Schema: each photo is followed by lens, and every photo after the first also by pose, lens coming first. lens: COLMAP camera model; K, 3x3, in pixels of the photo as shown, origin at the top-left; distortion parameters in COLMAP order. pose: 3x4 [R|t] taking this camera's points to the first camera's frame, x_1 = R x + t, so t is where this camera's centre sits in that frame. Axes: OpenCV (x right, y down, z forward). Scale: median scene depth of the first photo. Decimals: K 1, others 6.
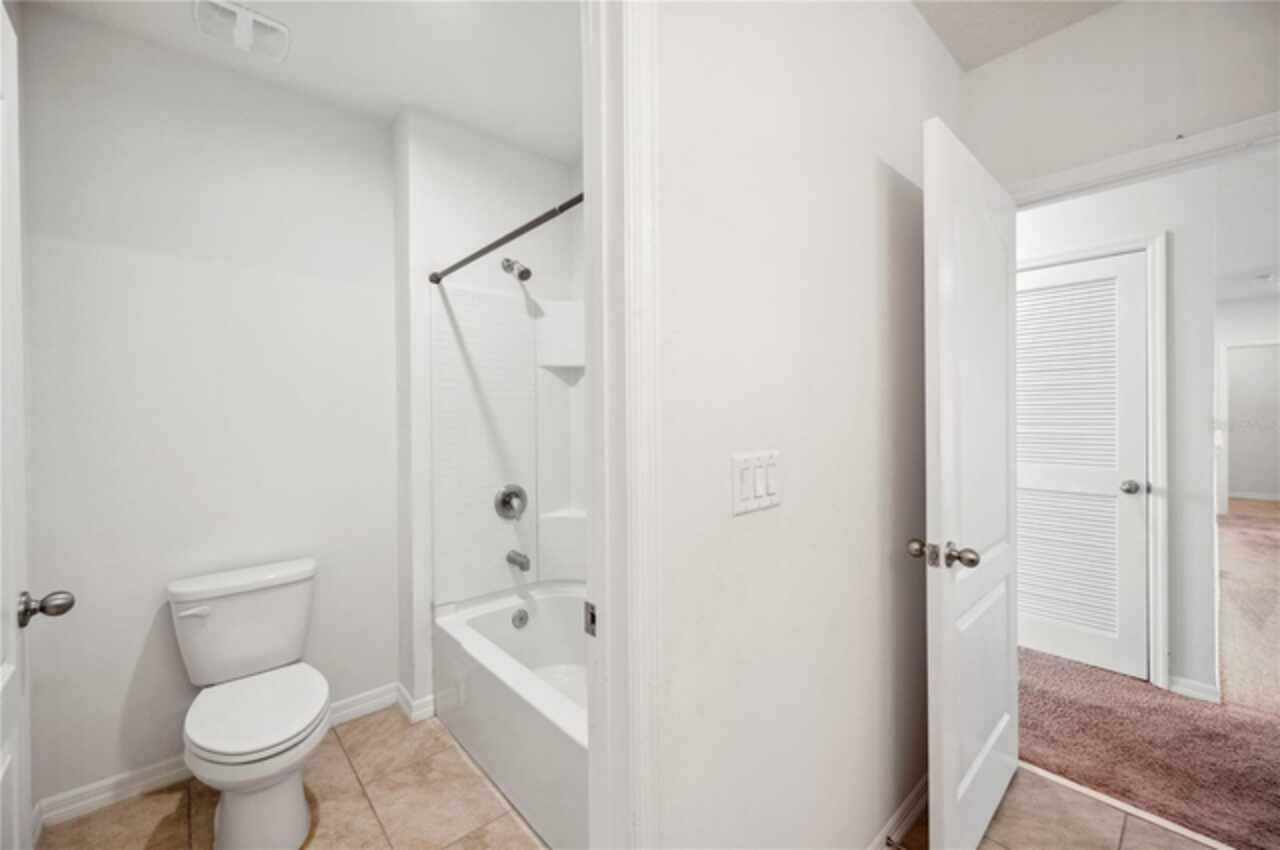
lens RADIAL K [[515.8, 0, 645.4], [0, 515.8, 423.9], [0, 0, 1]] dist [0.000197, -0.000535]
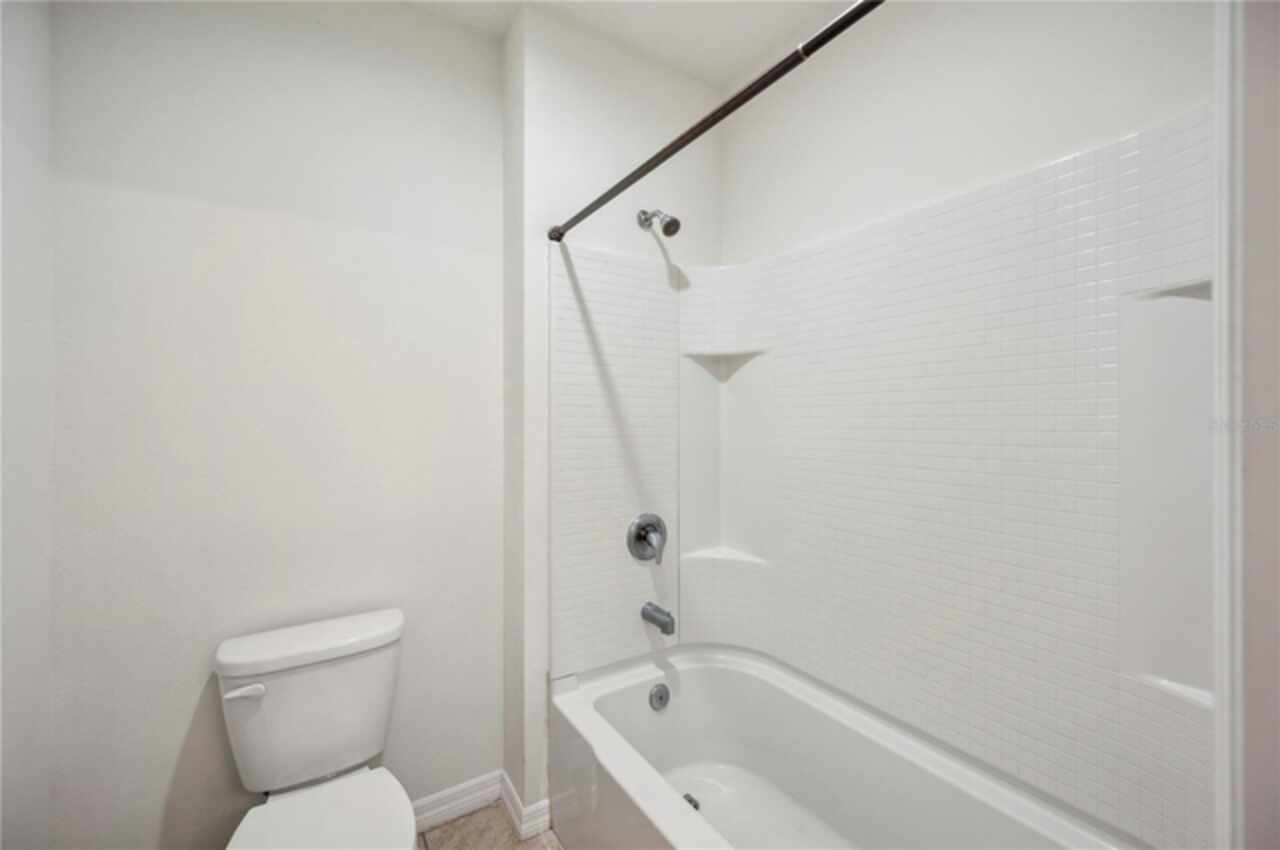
lens RADIAL K [[515.8, 0, 636.9], [0, 515.8, 420.8], [0, 0, 1]] dist [0.000197, -0.000535]
pose [[0.985168, 0.000606, -0.171594, -0.157202], [-0.003259, 0.999879, -0.015182, -0.004865], [0.171564, 0.015516, 0.985051, 0.281101]]
